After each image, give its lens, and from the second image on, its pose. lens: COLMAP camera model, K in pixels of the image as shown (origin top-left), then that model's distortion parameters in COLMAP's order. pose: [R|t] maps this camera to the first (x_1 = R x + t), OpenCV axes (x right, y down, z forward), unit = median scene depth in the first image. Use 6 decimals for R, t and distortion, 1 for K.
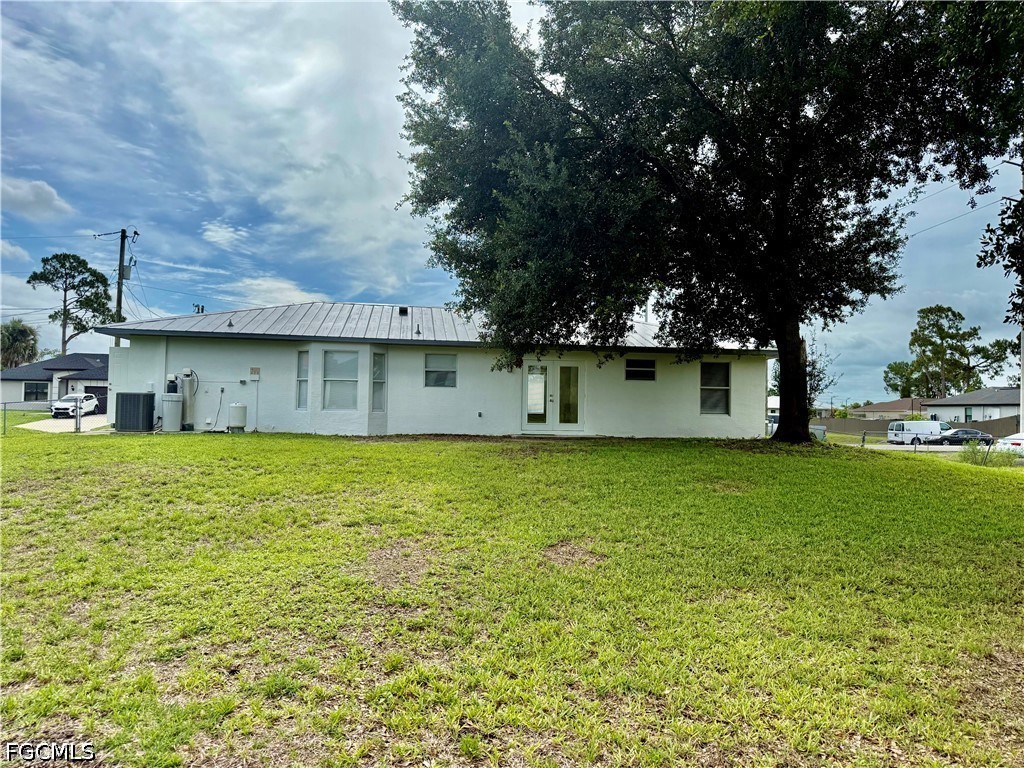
lens RADIAL K [[708.2, 0, 511.7], [0, 708.2, 379.3], [0, 0, 1]] dist [0.056236, -0.007074]
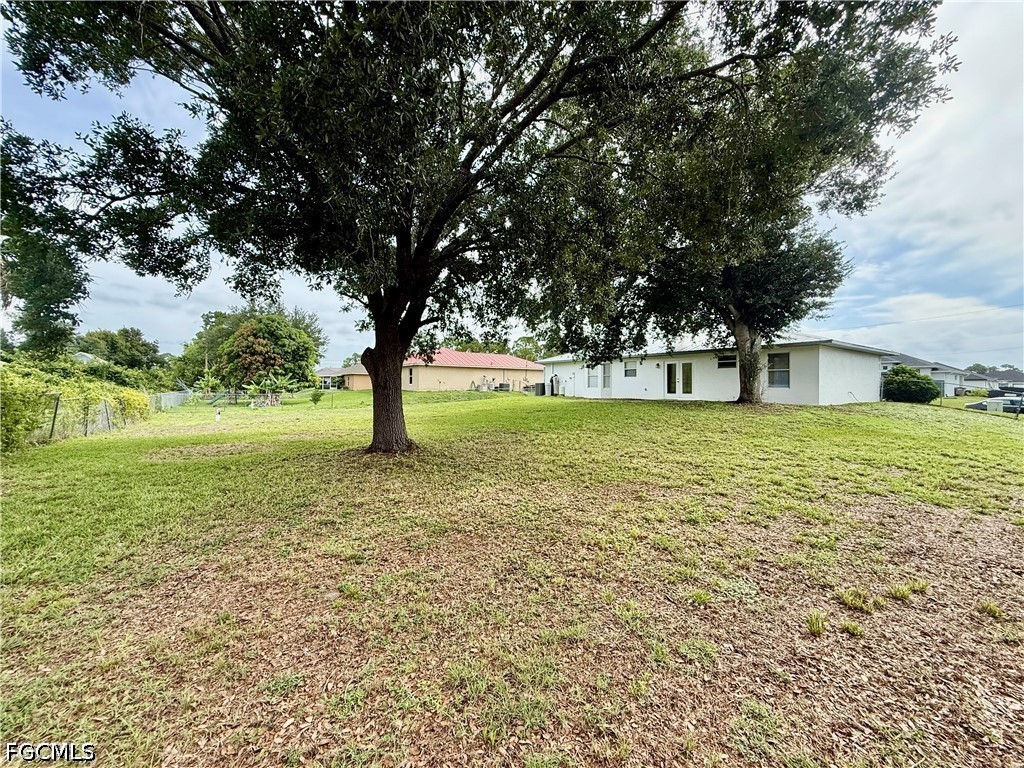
lens RADIAL K [[407.8, 0, 509.6], [0, 407.8, 385.0], [0, 0, 1]] dist [-0.001536, 0.000775]
pose [[0.442776, -0.022236, -0.896356, 0.838359], [0.040521, 0.999167, -0.004771, 0.026477], [0.895716, -0.034209, 0.443309, 0.108077]]
